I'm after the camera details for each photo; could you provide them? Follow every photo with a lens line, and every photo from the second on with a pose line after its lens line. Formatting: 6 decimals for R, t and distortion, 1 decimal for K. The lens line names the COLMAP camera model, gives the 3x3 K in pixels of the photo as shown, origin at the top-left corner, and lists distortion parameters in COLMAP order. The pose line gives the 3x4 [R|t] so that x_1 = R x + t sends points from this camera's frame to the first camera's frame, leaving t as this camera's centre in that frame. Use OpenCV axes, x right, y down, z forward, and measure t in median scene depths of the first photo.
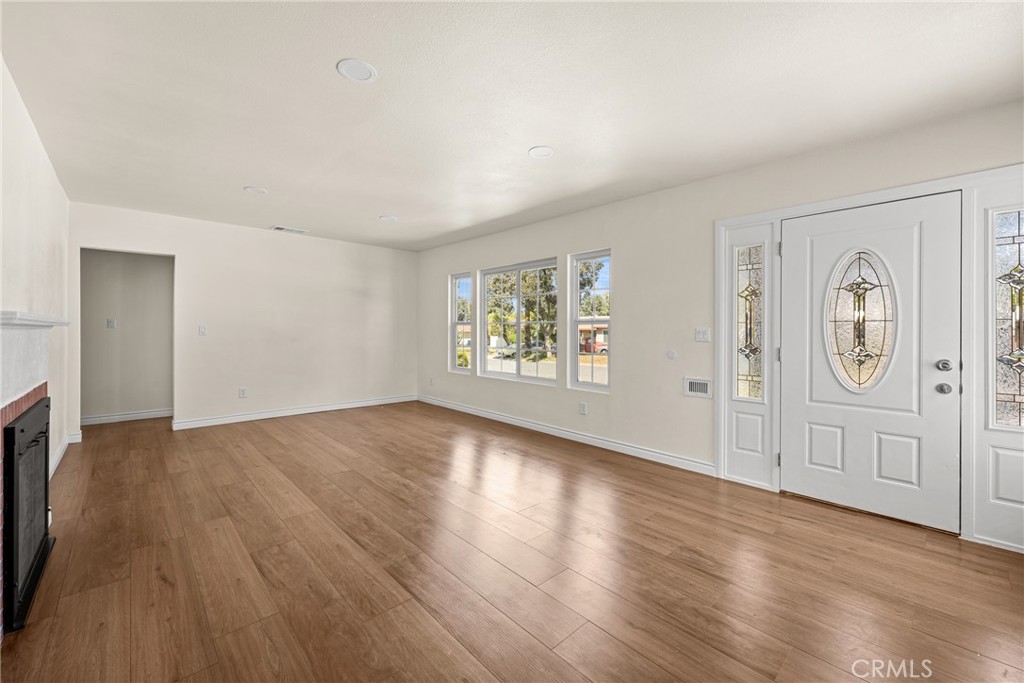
lens RADIAL K [[411.9, 0, 510.6], [0, 411.9, 330.8], [0, 0, 1]] dist [-0.000454, 0.000814]
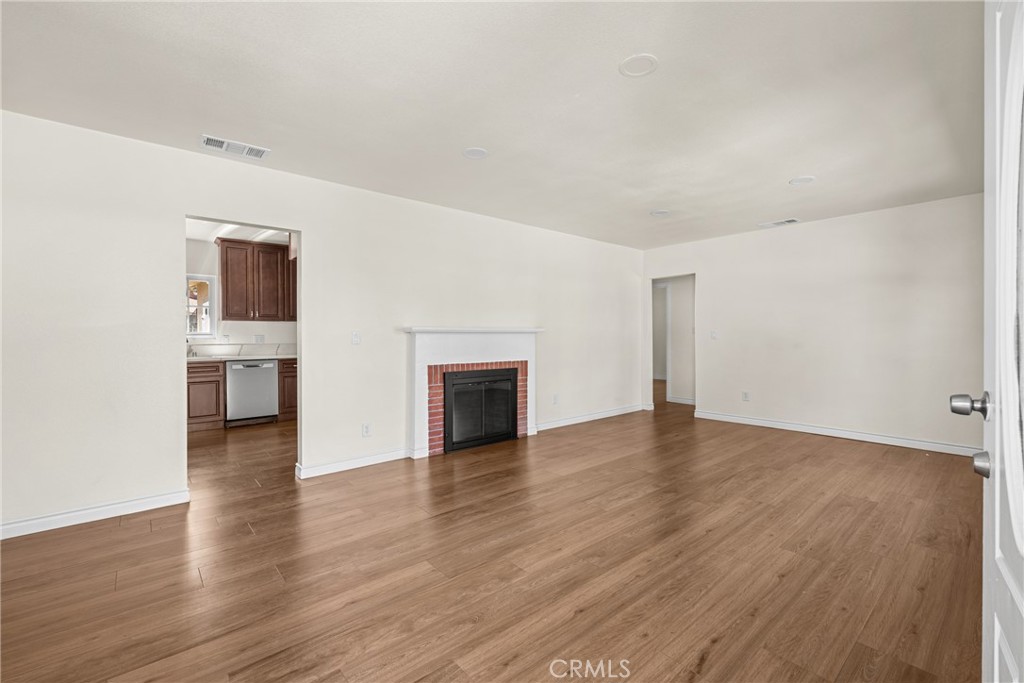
lens RADIAL K [[437.3, 0, 514.0], [0, 437.3, 340.9], [0, 0, 1]] dist [-0.003755, 0.000059]
pose [[-0.026200, 0.007217, -0.999631, 0.769862], [0.000499, 0.999974, 0.007206, 0.010514], [0.999657, -0.000310, -0.026203, 0.788459]]
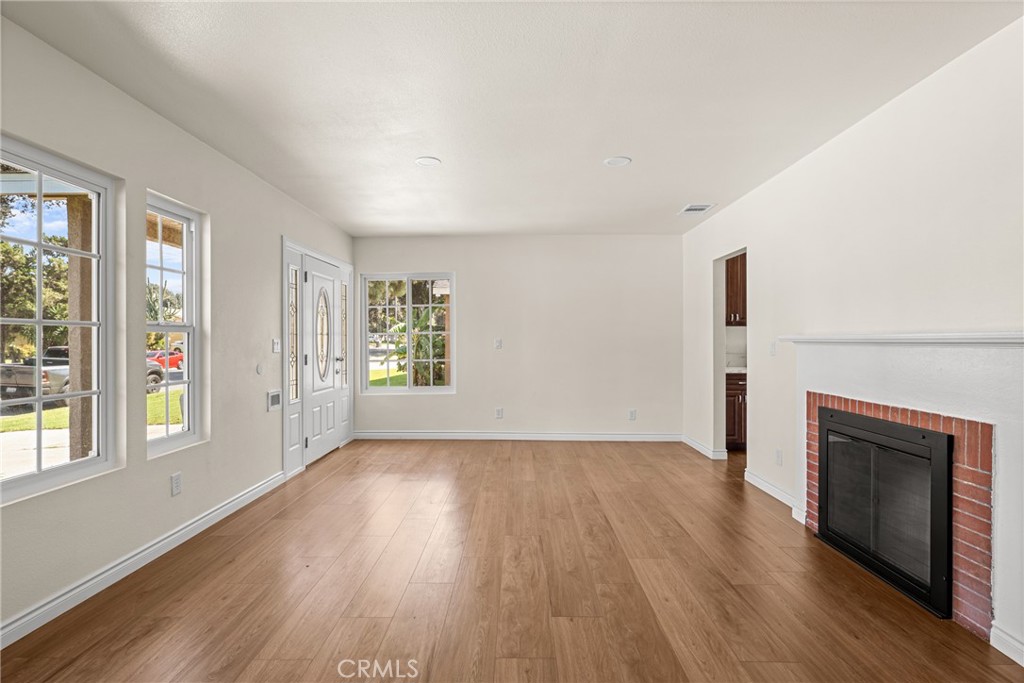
lens RADIAL K [[516.8, 0, 514.5], [0, 516.8, 340.8], [0, 0, 1]] dist [-0.001666, 0.000322]
pose [[-0.730823, -0.007402, 0.682527, -0.897495], [-0.003373, 0.999968, 0.007232, -0.015279], [-0.682559, 0.002983, -0.730824, 1.711523]]
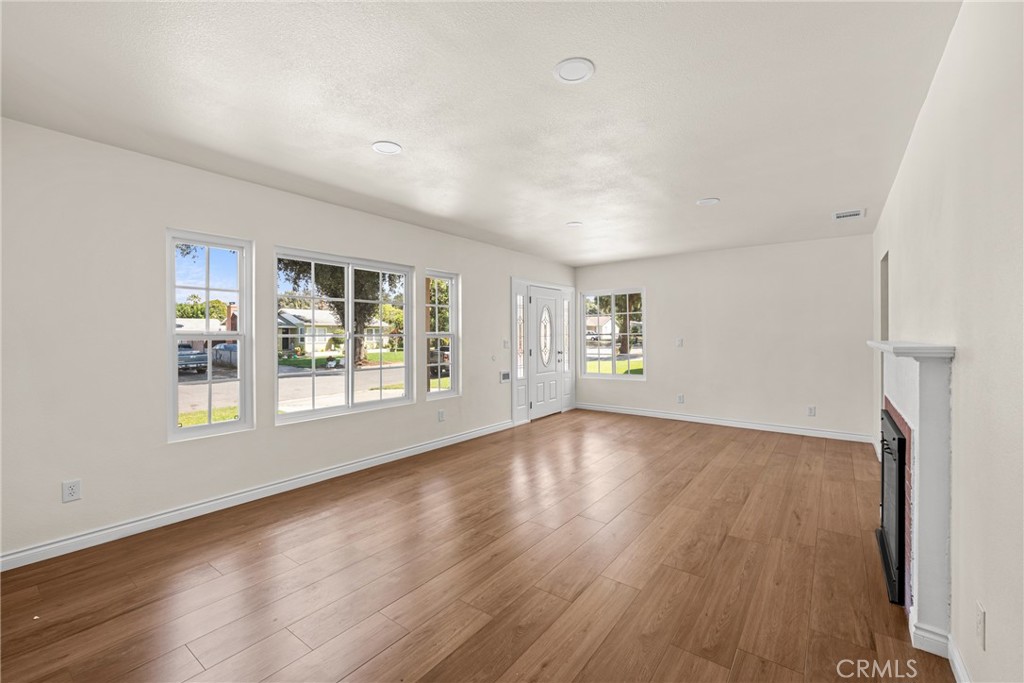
lens RADIAL K [[437.3, 0, 504.9], [0, 437.3, 335.5], [0, 0, 1]] dist [-0.003755, 0.000059]
pose [[-0.174874, -0.009228, 0.984547, -1.408957], [0.003767, 0.999942, 0.010041, -0.047711], [-0.984584, 0.005465, -0.174830, 1.481034]]
